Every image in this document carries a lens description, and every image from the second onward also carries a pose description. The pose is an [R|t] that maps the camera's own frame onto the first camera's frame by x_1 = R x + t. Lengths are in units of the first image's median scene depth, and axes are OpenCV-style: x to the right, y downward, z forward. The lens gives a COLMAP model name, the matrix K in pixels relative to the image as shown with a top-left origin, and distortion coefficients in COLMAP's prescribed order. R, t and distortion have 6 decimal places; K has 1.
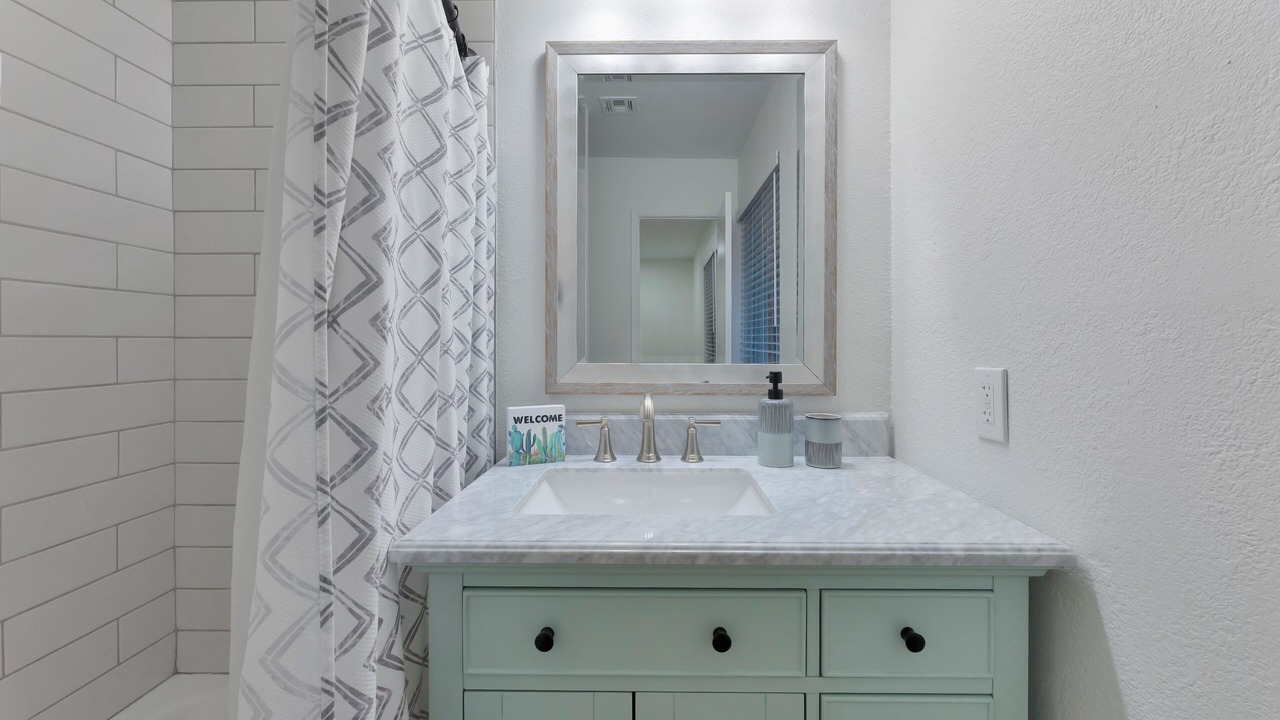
lens RADIAL K [[513.6, 0, 643.3], [0, 513.6, 339.2], [0, 0, 1]] dist [-0.001831, 0.000045]
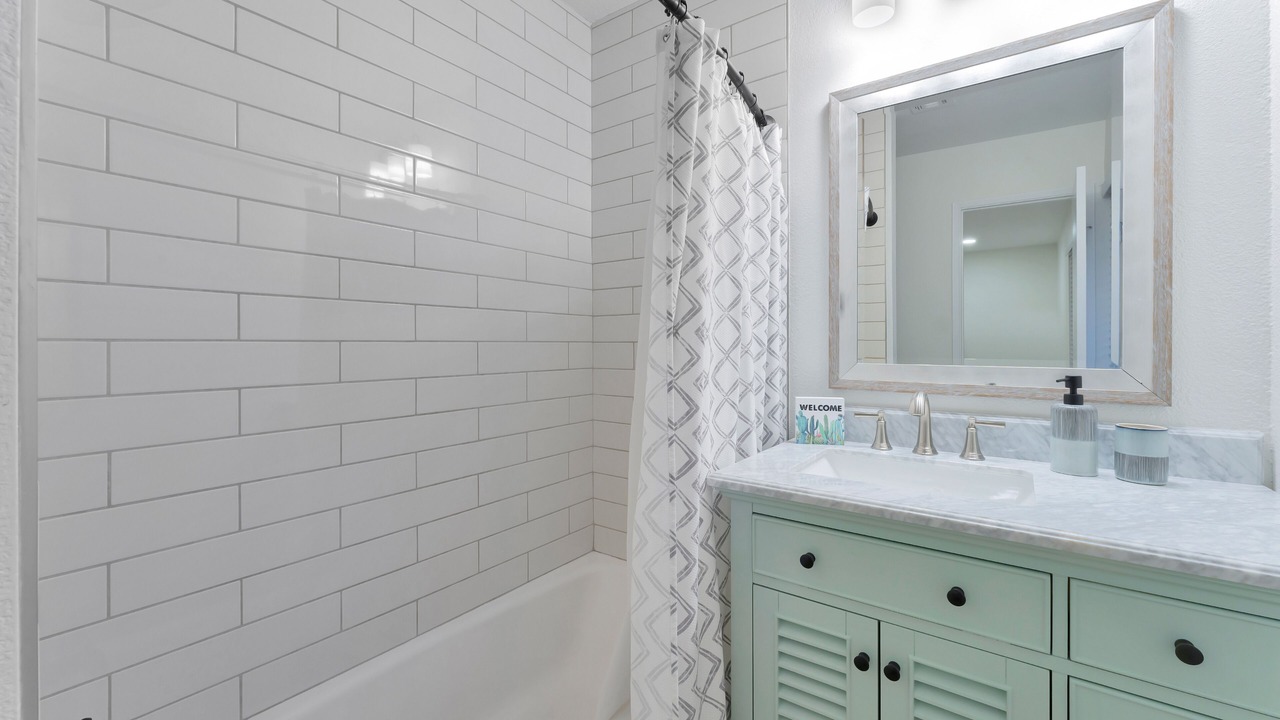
lens RADIAL K [[515.5, 0, 640.0], [0, 515.5, 360.0], [0, 0, 1]] dist [-0.000153, 0.000009]
pose [[0.814898, 0.016605, -0.579366, 0.159221], [0.002693, 0.999470, 0.032433, 0.000316], [0.579598, -0.027990, 0.814422, -0.254345]]
